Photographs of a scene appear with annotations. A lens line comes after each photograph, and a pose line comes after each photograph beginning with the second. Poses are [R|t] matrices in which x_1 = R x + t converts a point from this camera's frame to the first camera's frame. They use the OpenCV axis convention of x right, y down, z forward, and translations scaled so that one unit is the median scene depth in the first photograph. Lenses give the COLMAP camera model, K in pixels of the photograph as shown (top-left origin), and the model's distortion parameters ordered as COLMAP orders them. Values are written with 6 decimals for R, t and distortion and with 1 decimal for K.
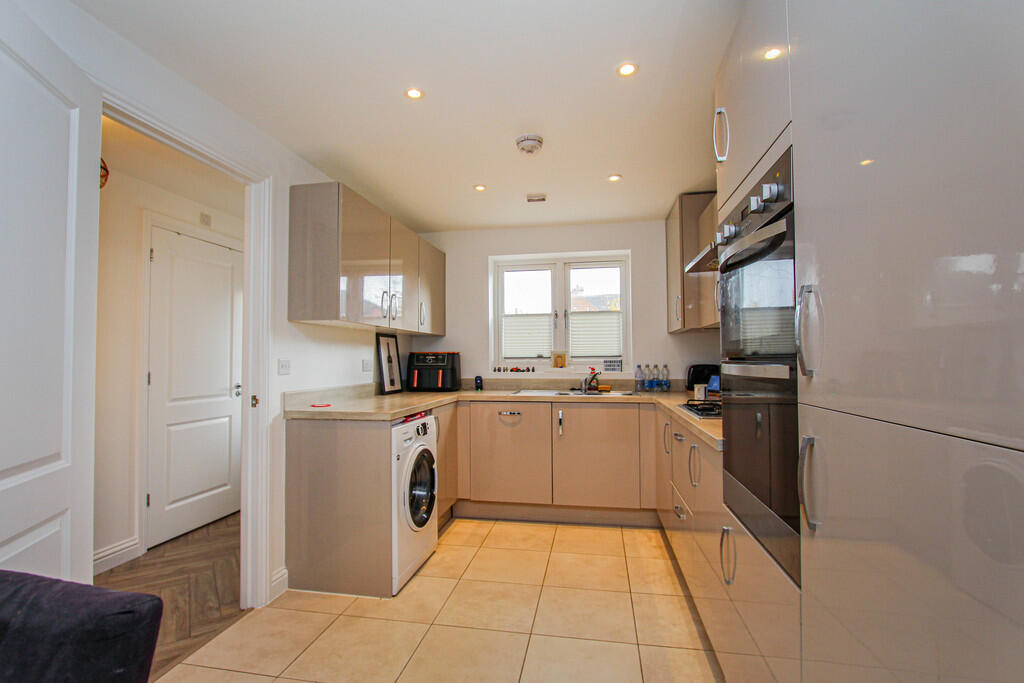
lens RADIAL K [[492.7, 0, 510.2], [0, 492.7, 347.2], [0, 0, 1]] dist [-0.014398, -0.000722]
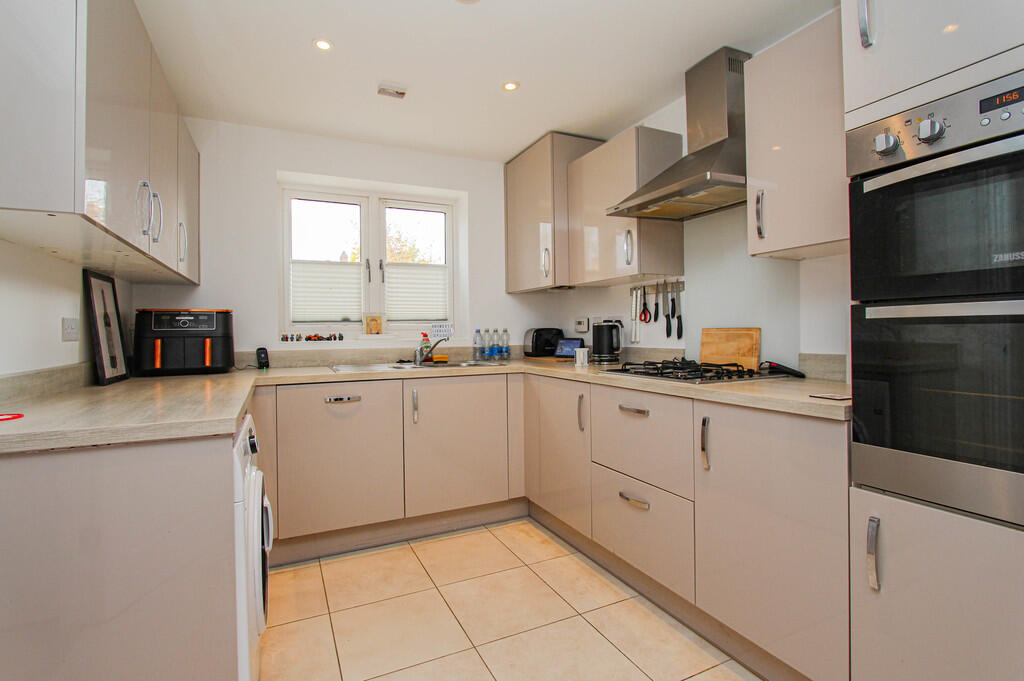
lens RADIAL K [[492.7, 0, 512.5], [0, 492.7, 329.6], [0, 0, 1]] dist [-0.014398, -0.000722]
pose [[0.810023, -0.003745, 0.586387, -0.187582], [-0.006054, 0.999873, 0.014749, 0.023349], [-0.586367, -0.015497, 0.809897, 0.278553]]
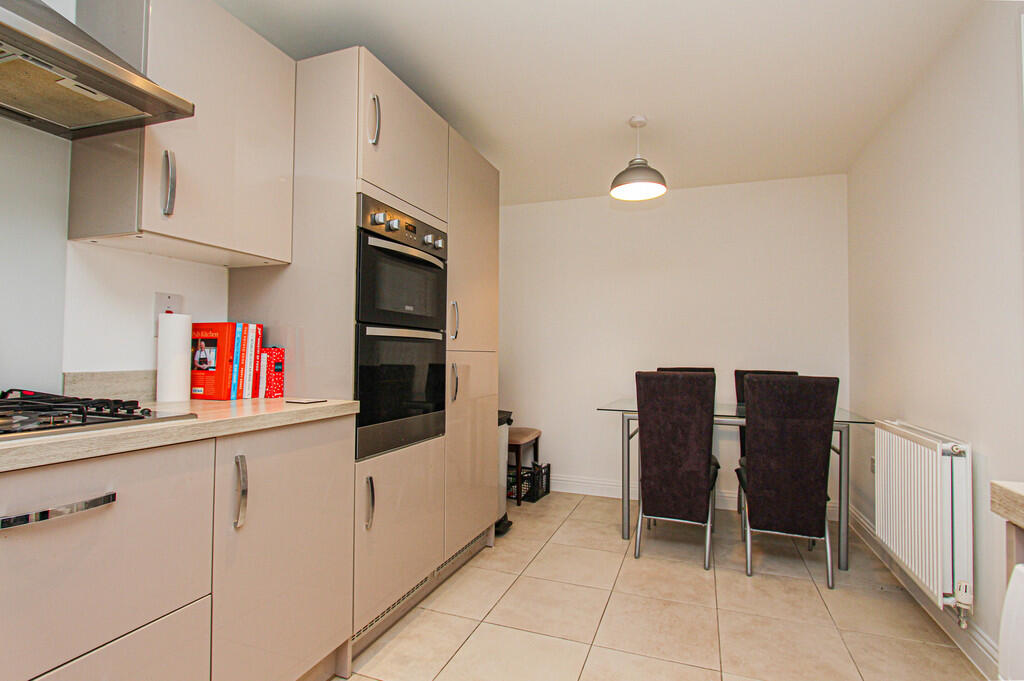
lens RADIAL K [[492.7, 0, 514.3], [0, 492.7, 344.1], [0, 0, 1]] dist [-0.014398, -0.000722]
pose [[-0.984000, -0.000162, 0.178169, -0.029658], [-0.008050, 0.999019, -0.043553, 0.045445], [-0.177987, -0.044290, -0.983036, 0.797294]]
